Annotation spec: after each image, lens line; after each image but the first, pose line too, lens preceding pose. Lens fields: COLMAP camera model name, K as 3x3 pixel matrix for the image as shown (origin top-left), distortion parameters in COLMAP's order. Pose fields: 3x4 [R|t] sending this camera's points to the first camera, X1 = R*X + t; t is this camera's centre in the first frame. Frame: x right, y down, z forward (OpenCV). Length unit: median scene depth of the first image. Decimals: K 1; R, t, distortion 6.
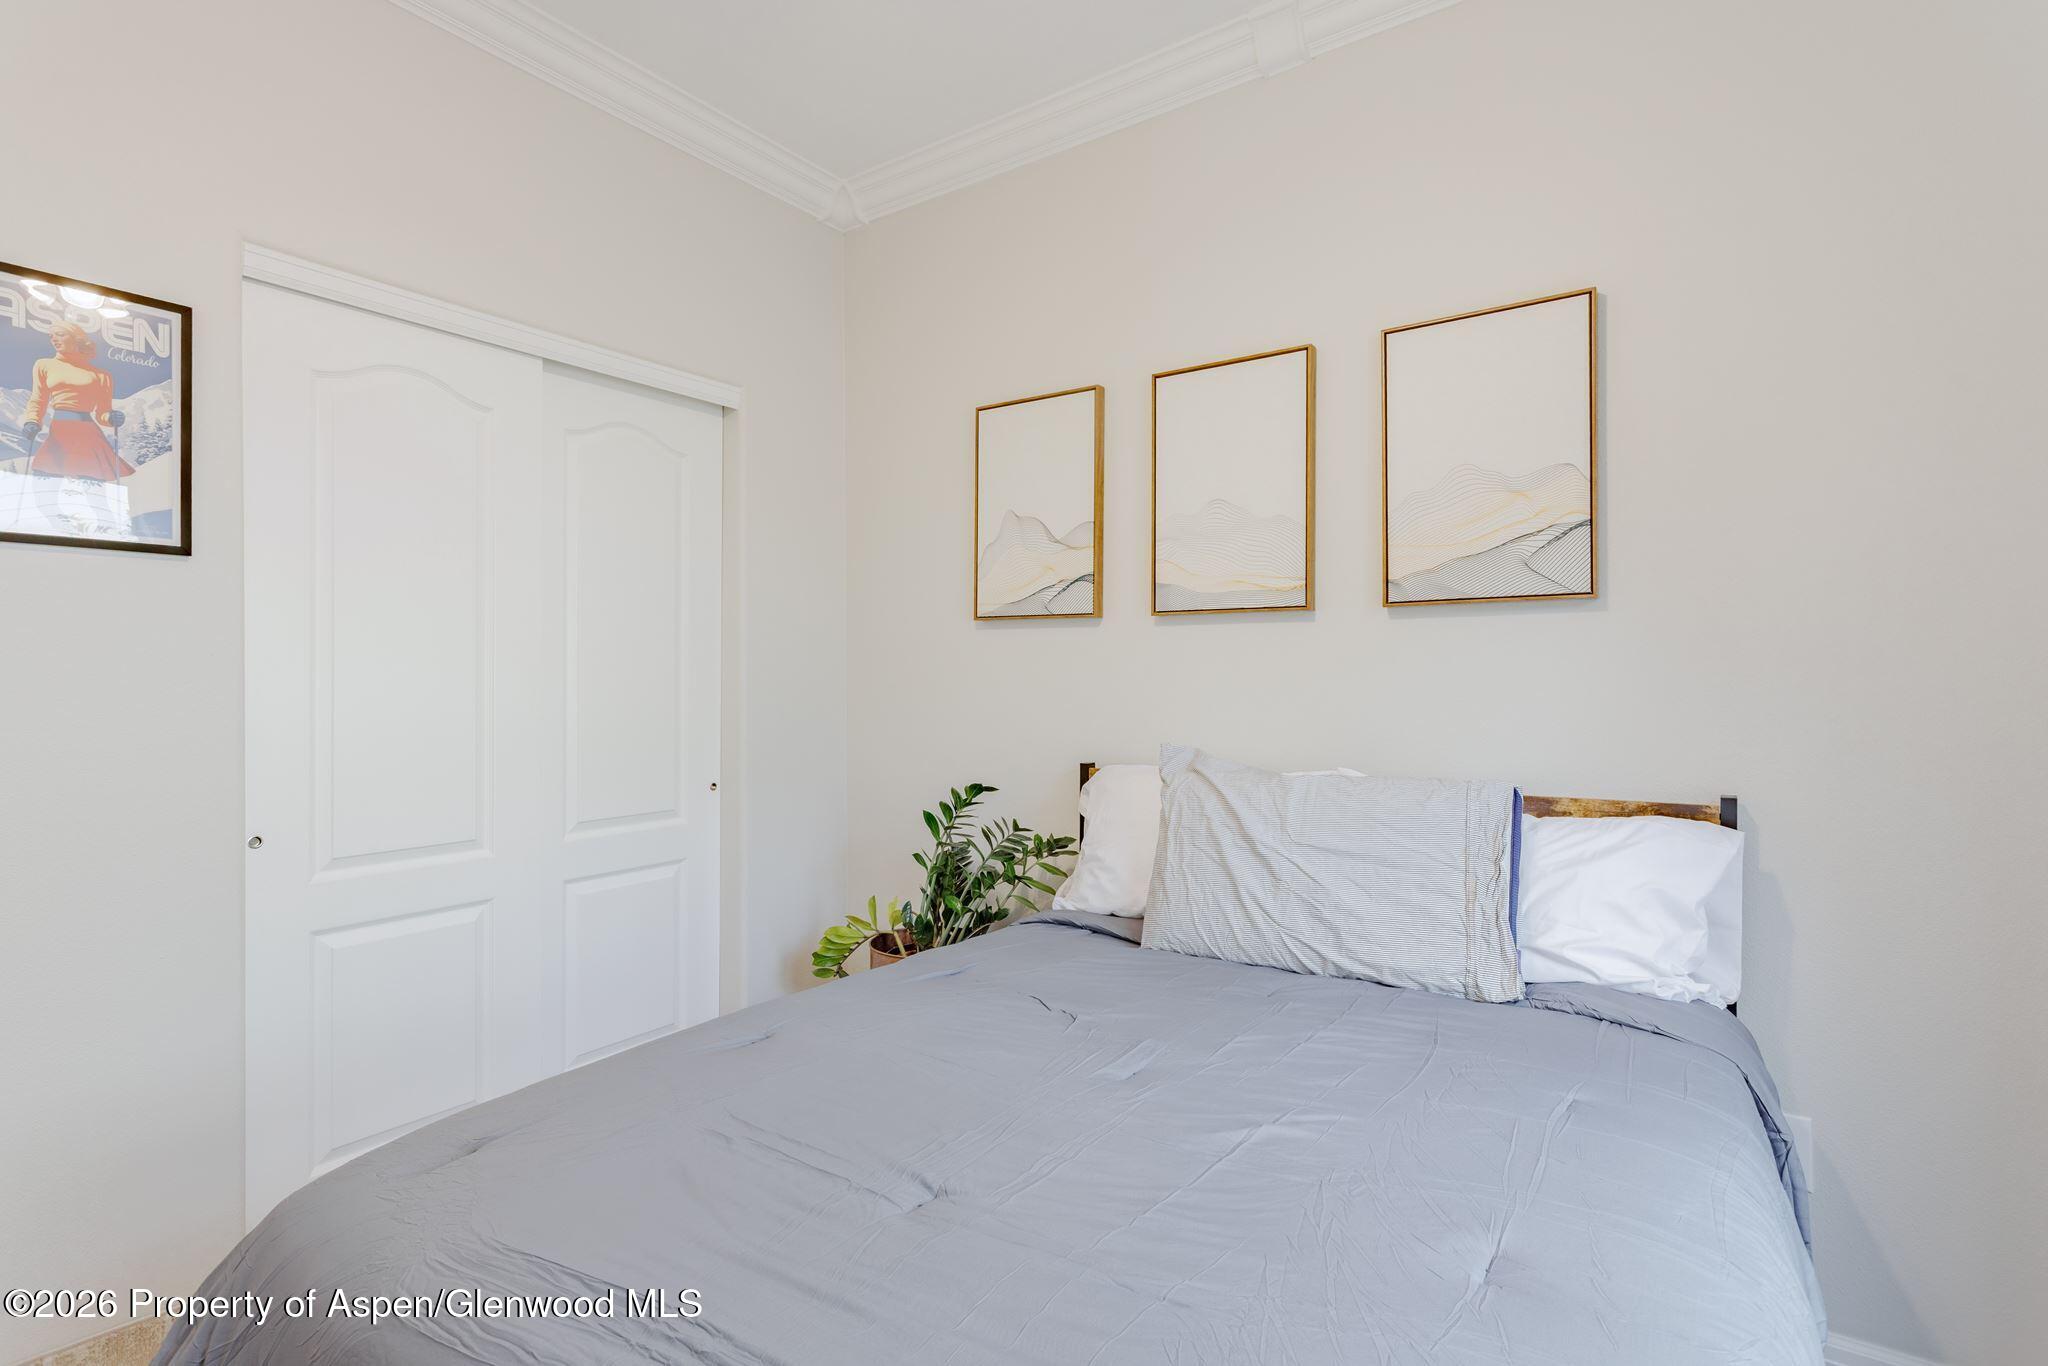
lens RADIAL K [[1000.9, 0, 1014.8], [0, 1000.9, 668.3], [0, 0, 1]] dist [0.001975, 0.001251]
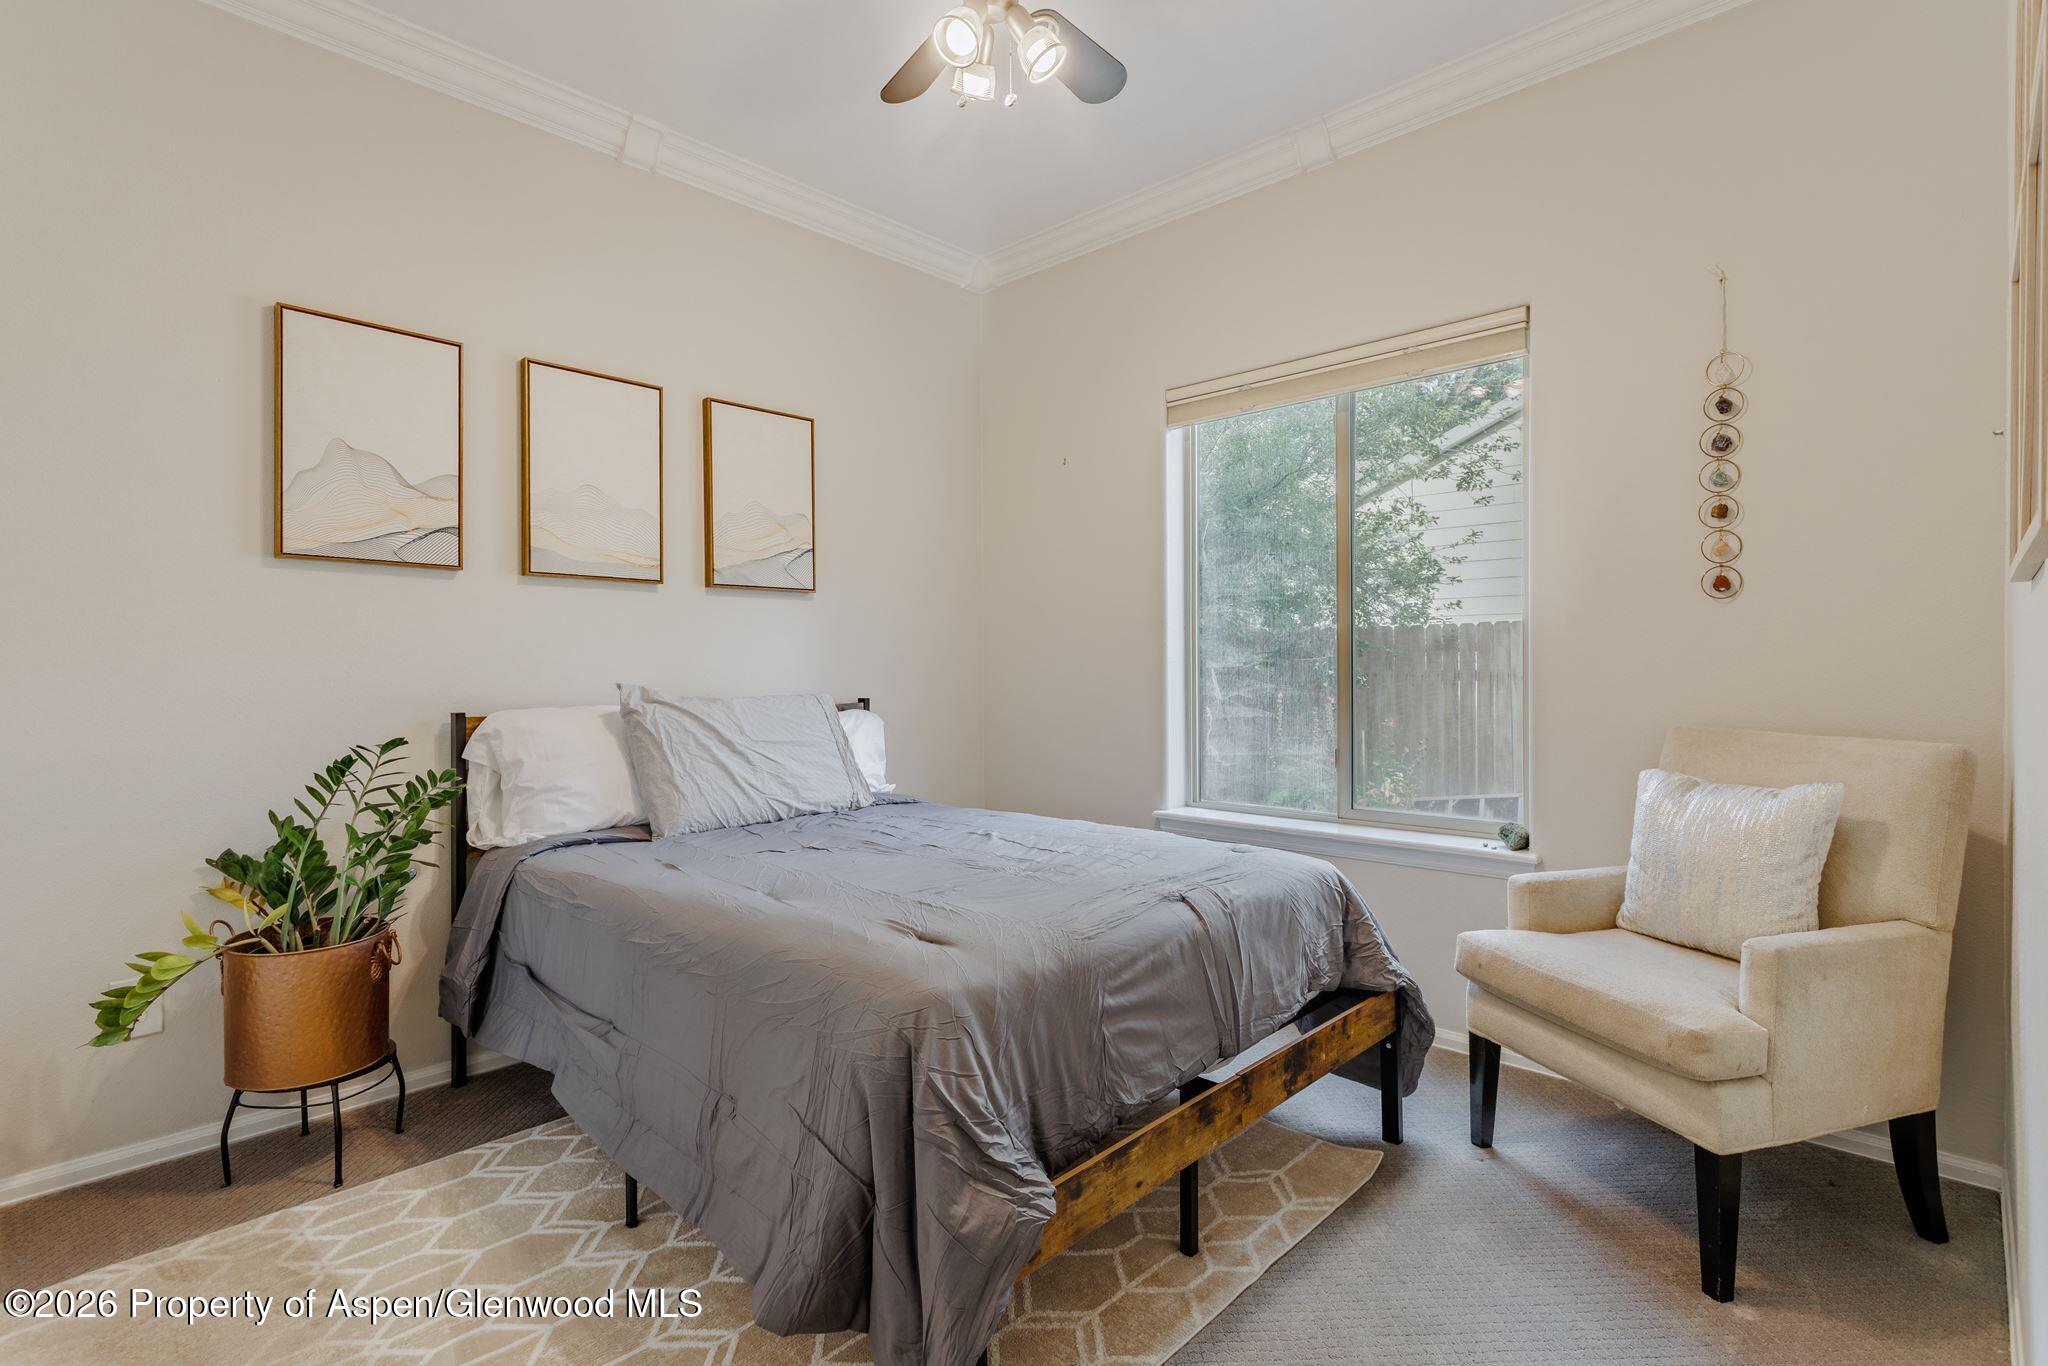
lens RADIAL K [[1000.9, 0, 1014.8], [0, 1000.9, 668.3], [0, 0, 1]] dist [0.001975, 0.001251]
pose [[0.142573, 0.000121, 0.989784, -1.030406], [-0.002822, 0.999996, 0.000284, 0.057168], [-0.989780, -0.002834, 0.142573, 0.356722]]
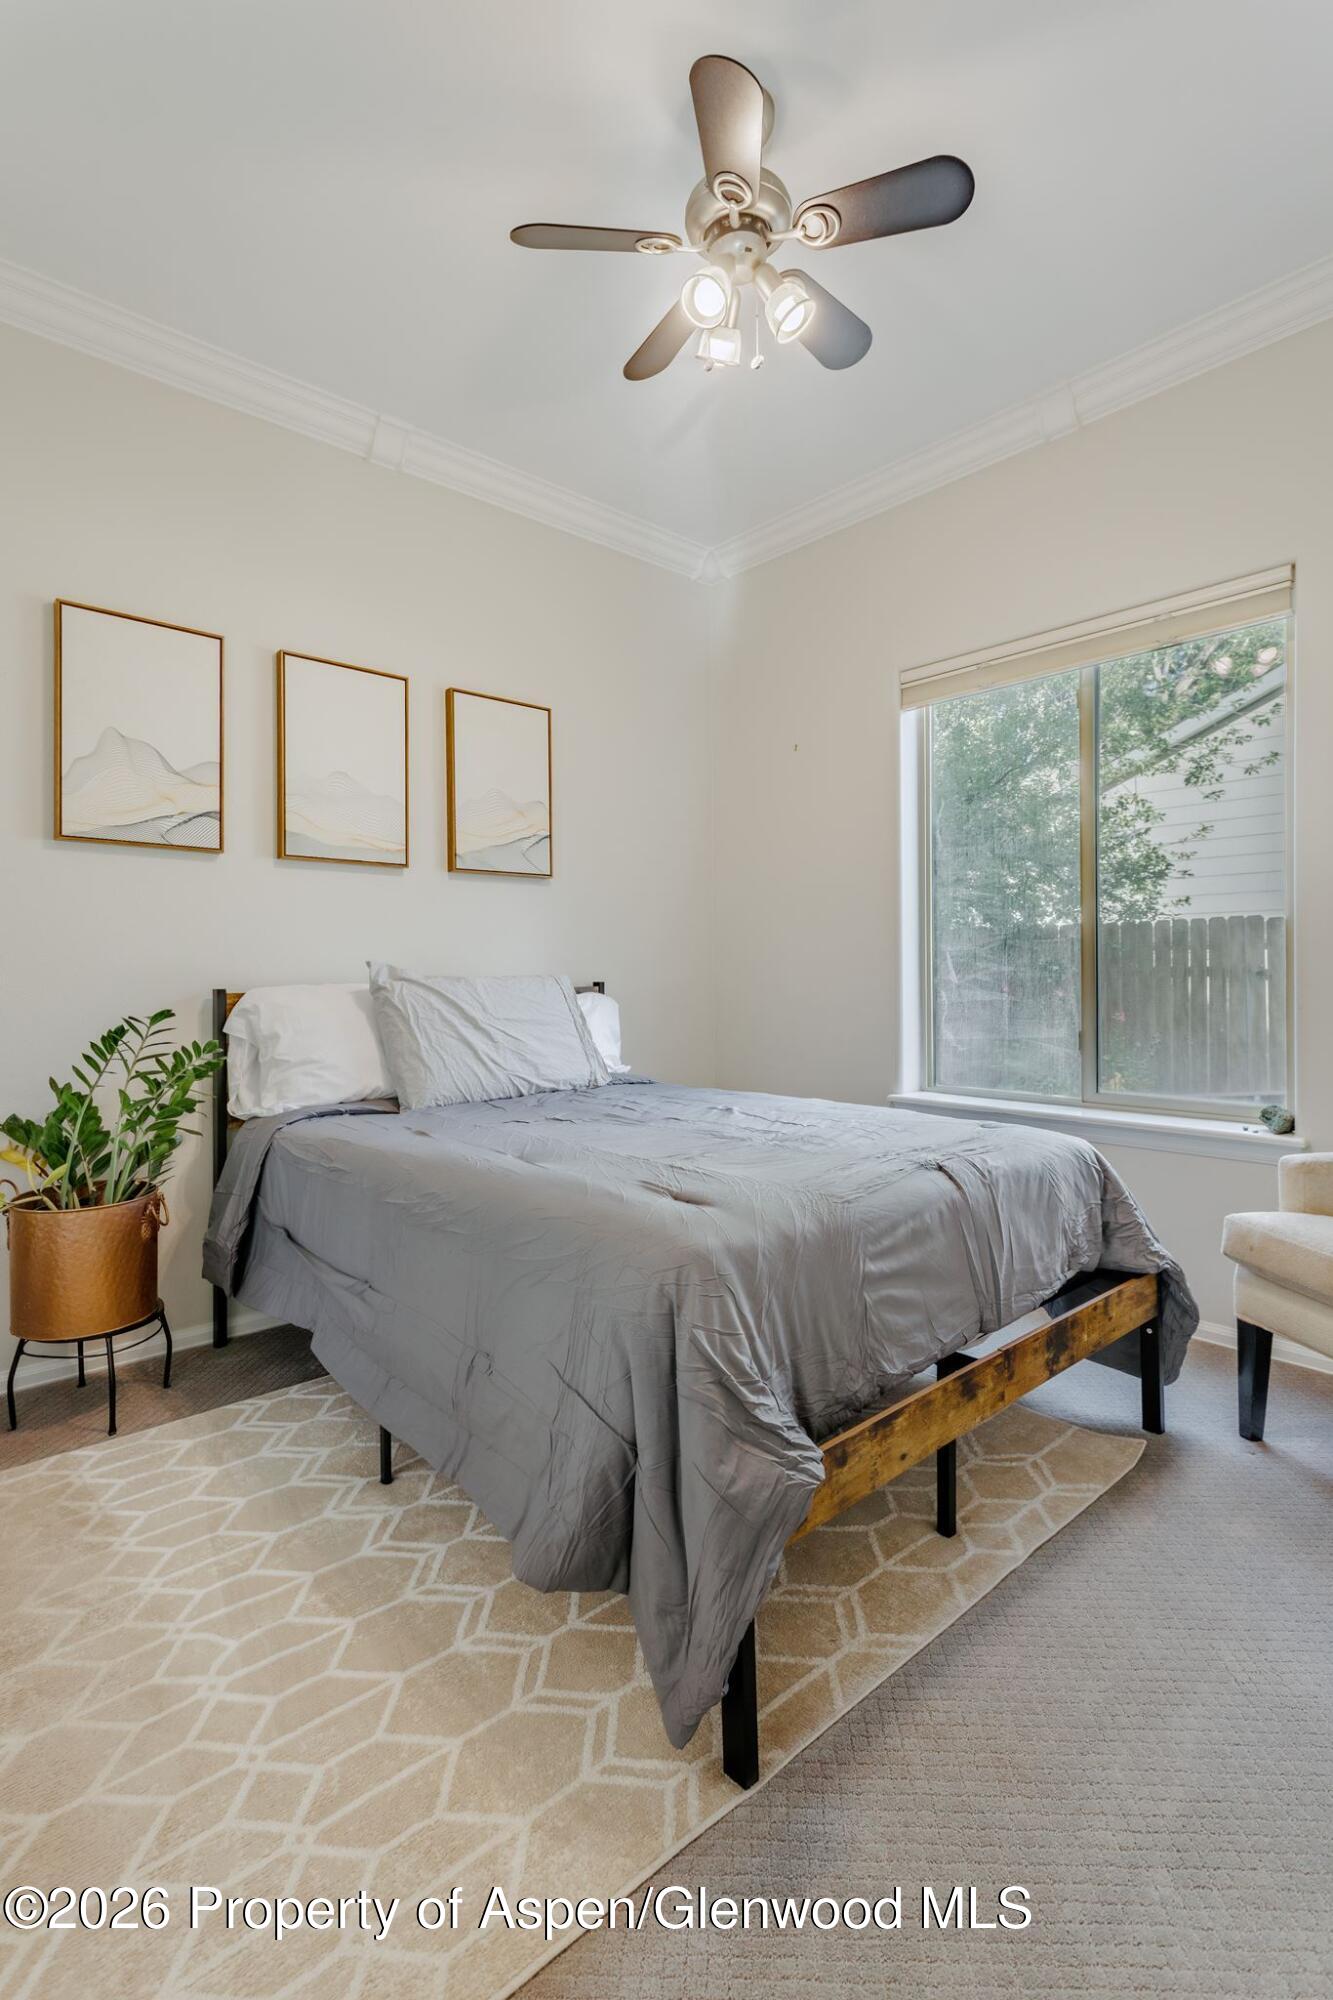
lens RADIAL K [[970.4, 0, 649.9], [0, 970.4, 969.3], [0, 0, 1]] dist [0.000645, 0.000786]
pose [[0.223793, 0.002942, 0.974632, -1.002592], [-0.001337, 0.999995, -0.002711, 0.091251], [-0.974636, -0.000696, 0.223796, 0.390216]]
